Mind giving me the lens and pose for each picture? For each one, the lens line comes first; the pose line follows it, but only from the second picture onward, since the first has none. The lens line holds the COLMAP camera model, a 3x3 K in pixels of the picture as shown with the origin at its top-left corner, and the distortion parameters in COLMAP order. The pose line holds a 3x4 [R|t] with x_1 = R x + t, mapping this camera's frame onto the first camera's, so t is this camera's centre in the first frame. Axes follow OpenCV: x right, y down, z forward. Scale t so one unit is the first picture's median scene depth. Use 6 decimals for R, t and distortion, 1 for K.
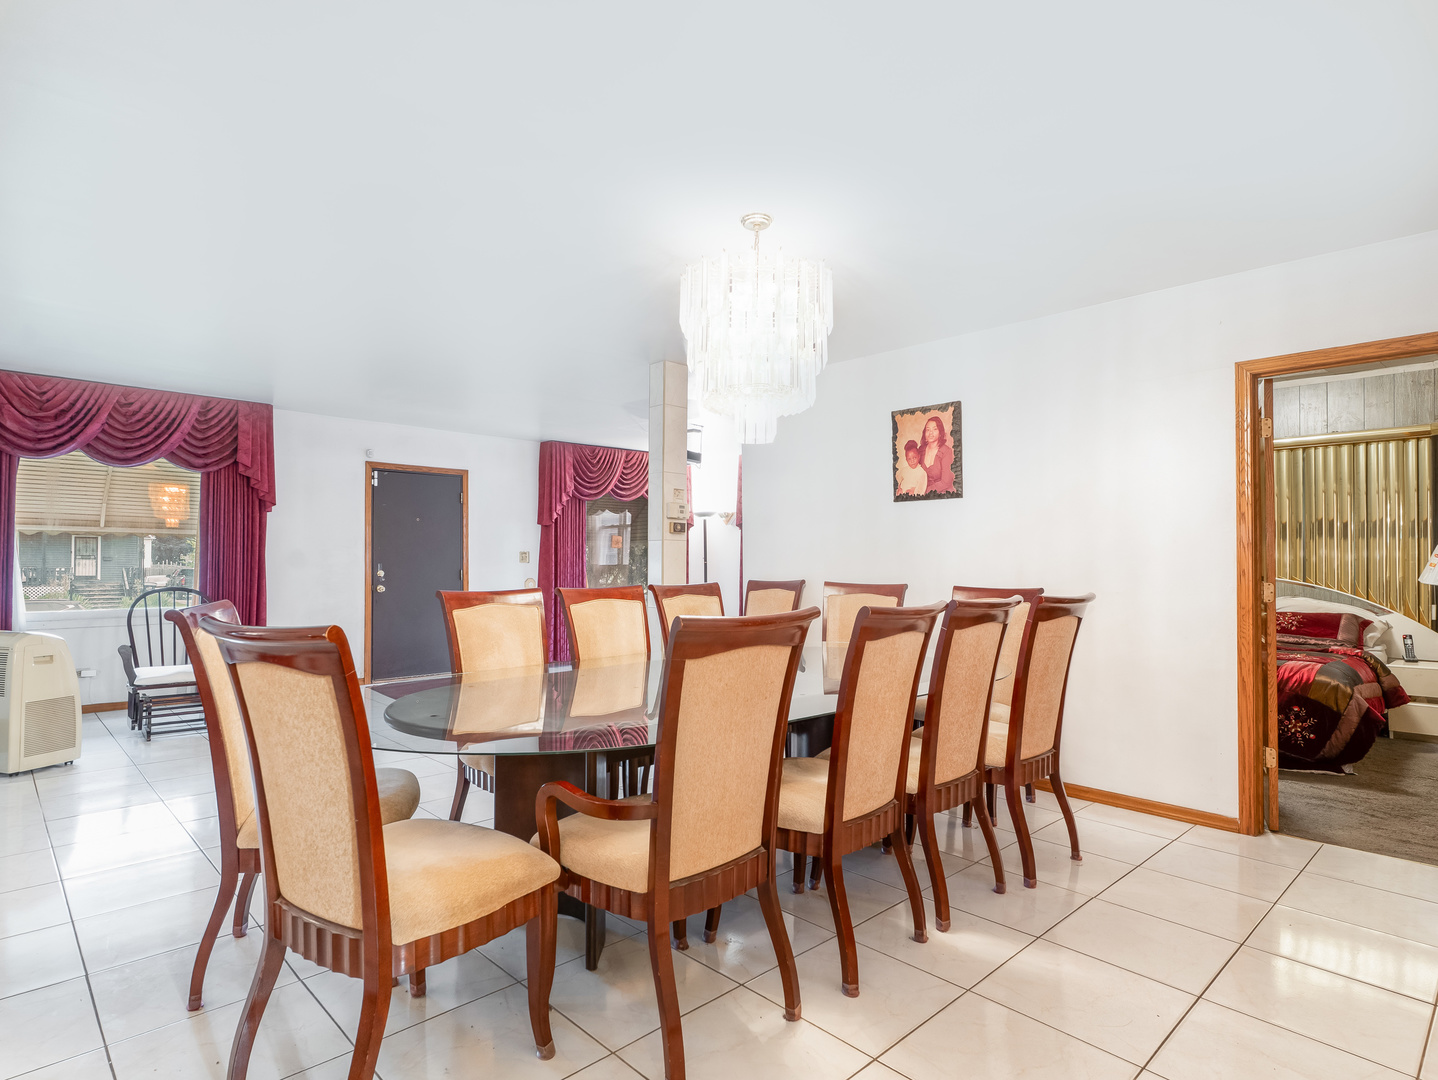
lens RADIAL K [[774.0, 0, 718.5], [0, 774.0, 552.6], [0, 0, 1]] dist [0.003307, 0.001581]
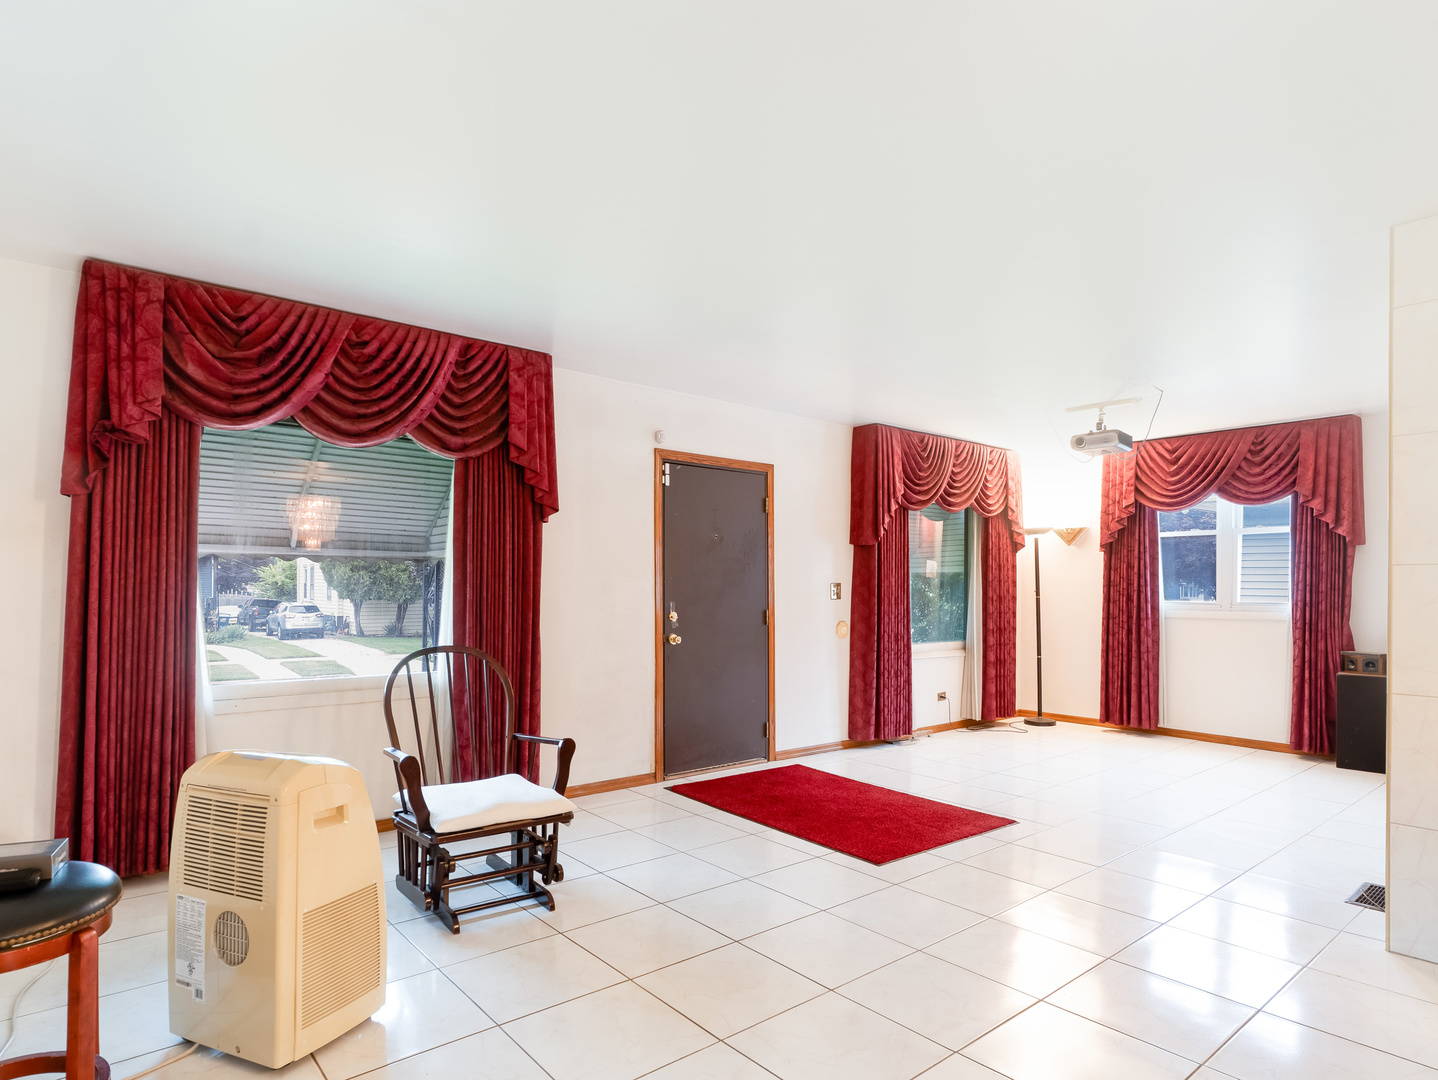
lens RADIAL K [[808.3, 0, 728.0], [0, 808.3, 593.5], [0, 0, 1]] dist [-0.002104, 0.000024]
pose [[0.998053, 0.001083, -0.062355, -0.403782], [-0.000149, 0.999888, 0.014981, -0.004169], [0.062364, -0.014942, 0.997942, 0.355182]]
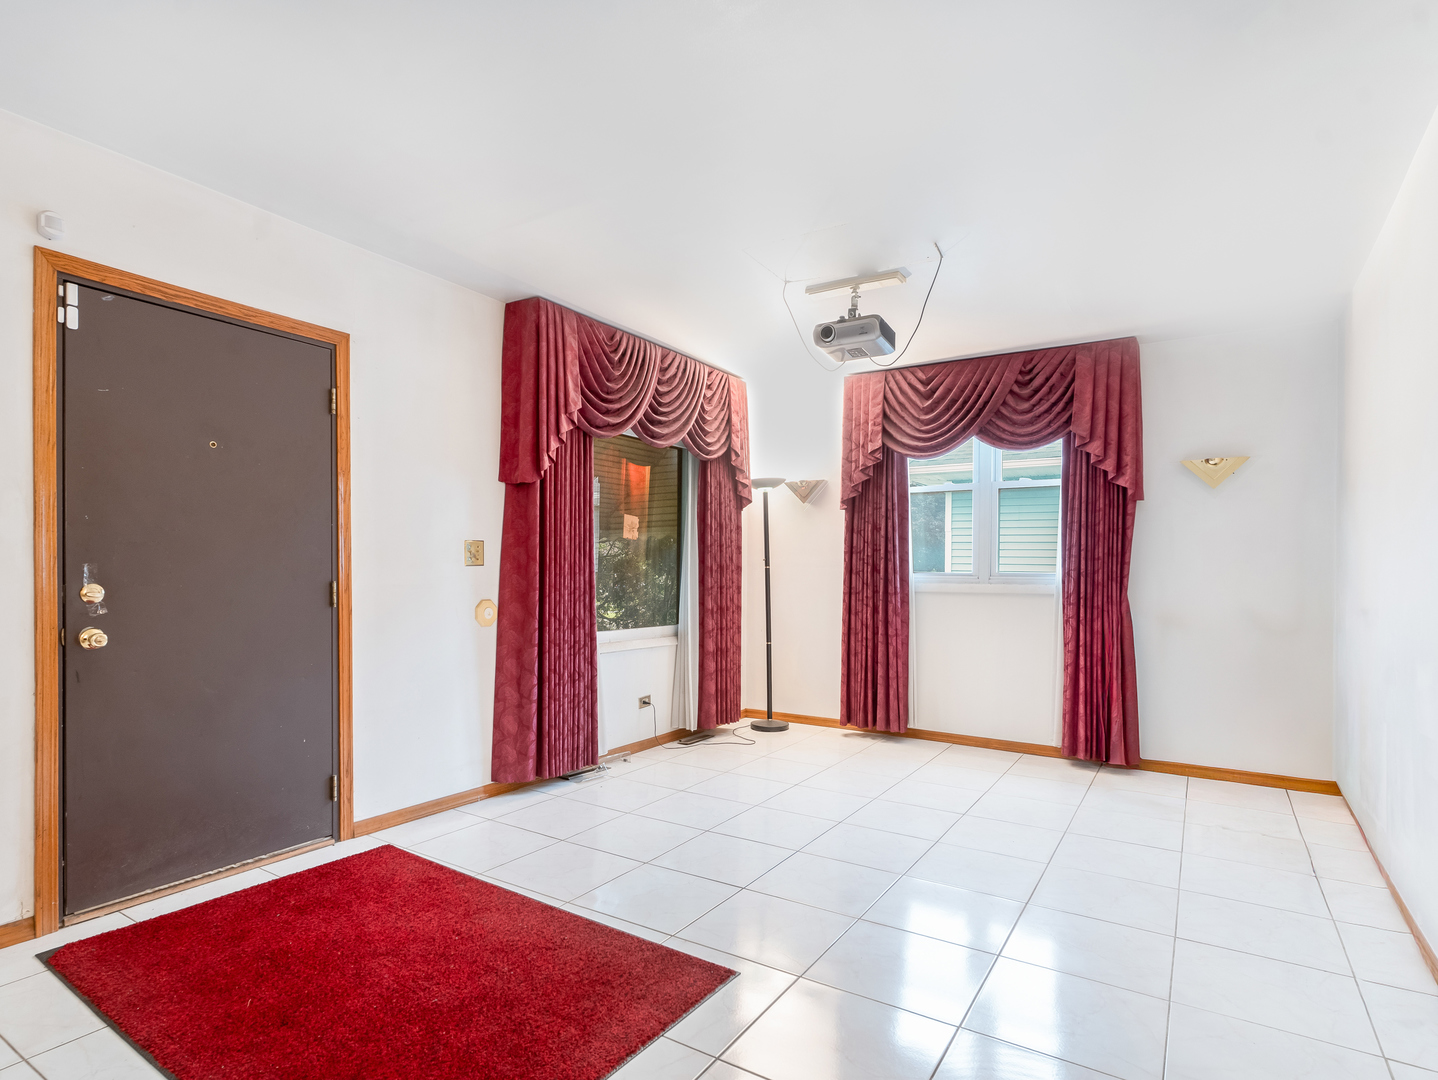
lens RADIAL K [[774.0, 0, 718.5], [0, 774.0, 552.6], [0, 0, 1]] dist [0.003307, 0.001581]
pose [[0.970230, 0.009244, 0.242010, -0.295340], [-0.006196, 0.999892, -0.013352, 0.014242], [-0.242107, 0.011455, 0.970182, 0.712399]]
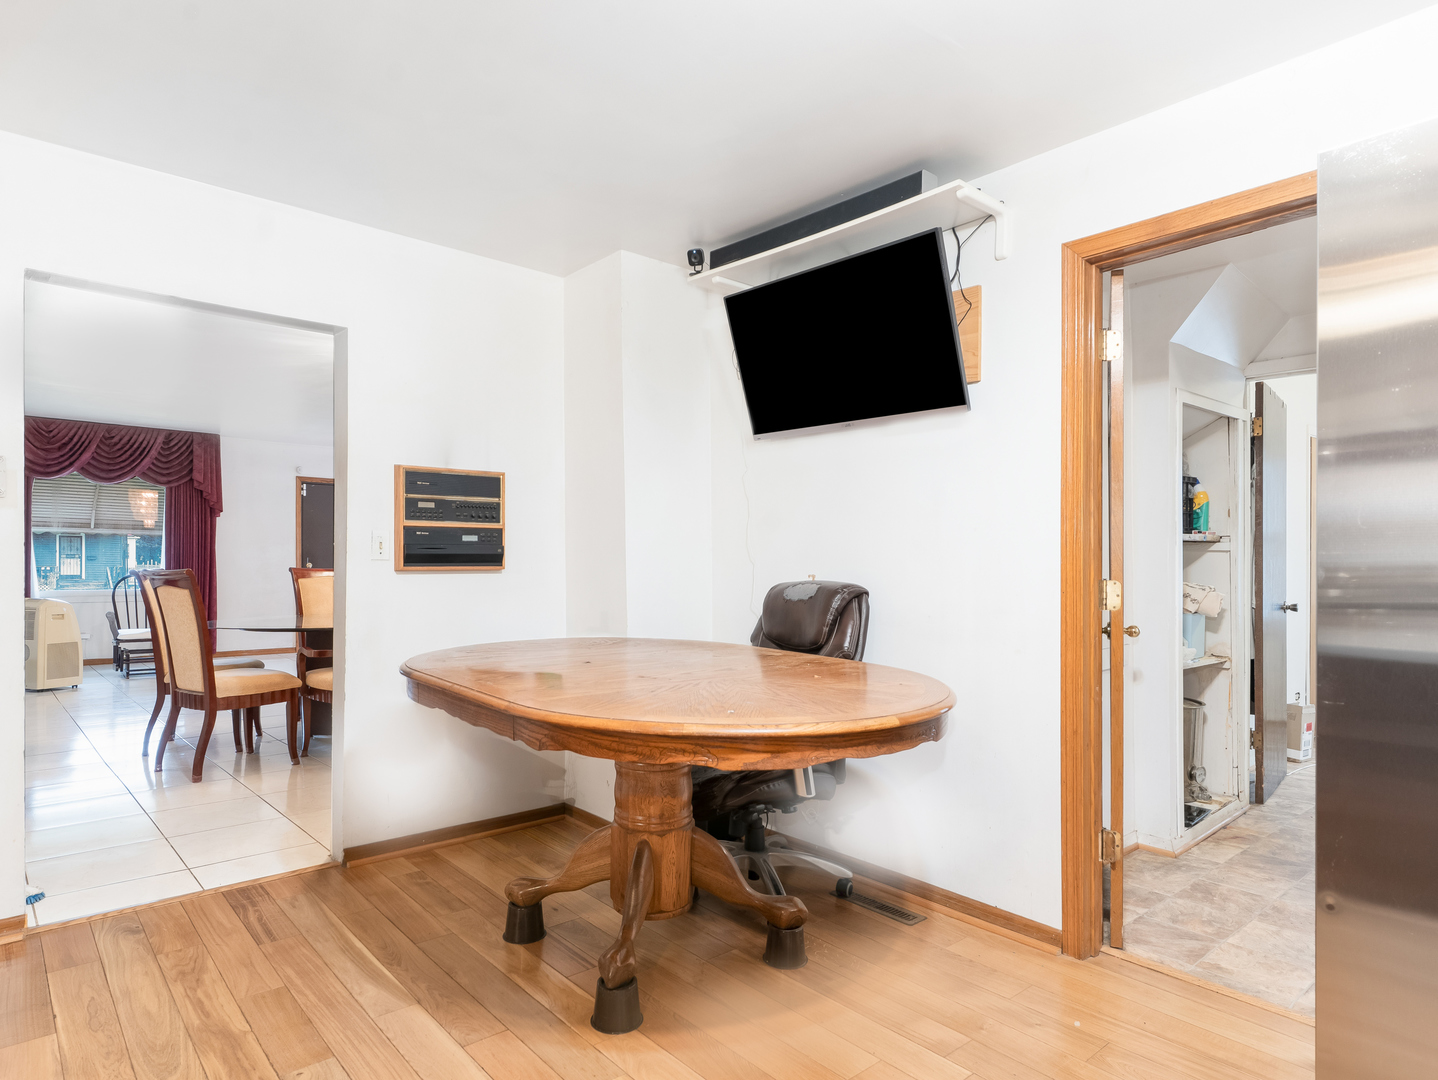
lens RADIAL K [[846.9, 0, 722.6], [0, 846.9, 569.1], [0, 0, 1]] dist [0.006979, 0.000637]
pose [[0.999622, 0.002618, -0.027372, 0.319880], [-0.002146, 0.999849, 0.017271, 0.008987], [0.027413, -0.017206, 0.999476, -0.421291]]
